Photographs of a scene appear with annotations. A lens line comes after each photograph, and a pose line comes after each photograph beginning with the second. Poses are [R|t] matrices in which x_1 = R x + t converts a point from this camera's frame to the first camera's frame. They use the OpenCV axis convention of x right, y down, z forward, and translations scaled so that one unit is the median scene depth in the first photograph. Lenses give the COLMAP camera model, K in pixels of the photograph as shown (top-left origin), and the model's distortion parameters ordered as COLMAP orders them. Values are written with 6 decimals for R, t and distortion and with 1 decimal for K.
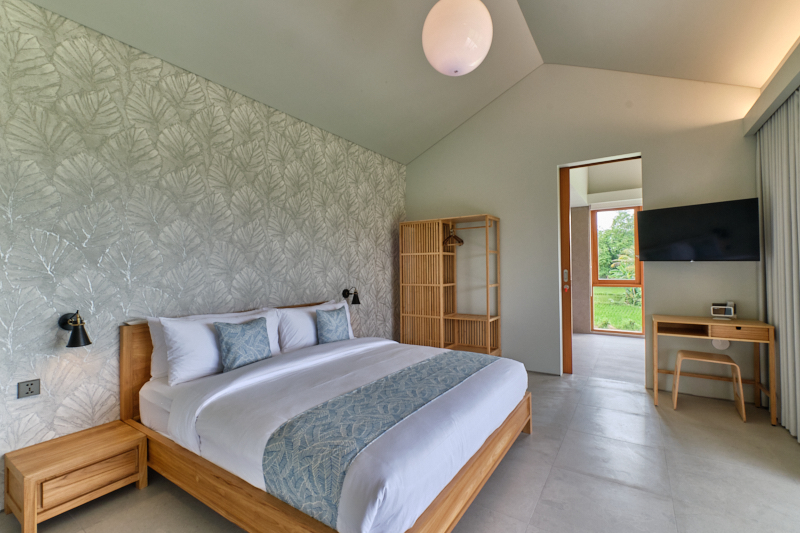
lens RADIAL K [[350.4, 0, 396.9], [0, 350.4, 264.5], [0, 0, 1]] dist [0.000989, -0.000228]
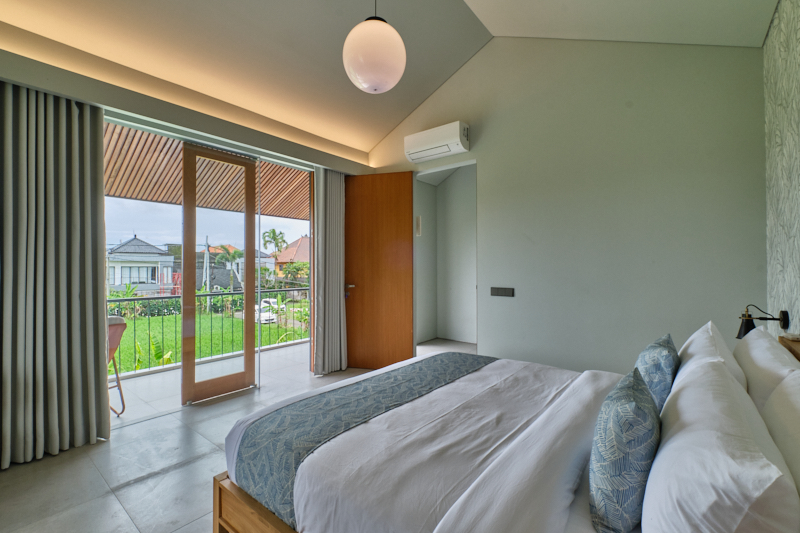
lens RADIAL K [[350.4, 0, 400.6], [0, 350.4, 266.2], [0, 0, 1]] dist [0.000989, -0.000228]
pose [[-0.996278, 0.009818, 0.085637, 0.008788], [0.008731, 0.999877, -0.013062, 0.019633], [-0.085755, -0.012266, -0.996241, 2.001545]]
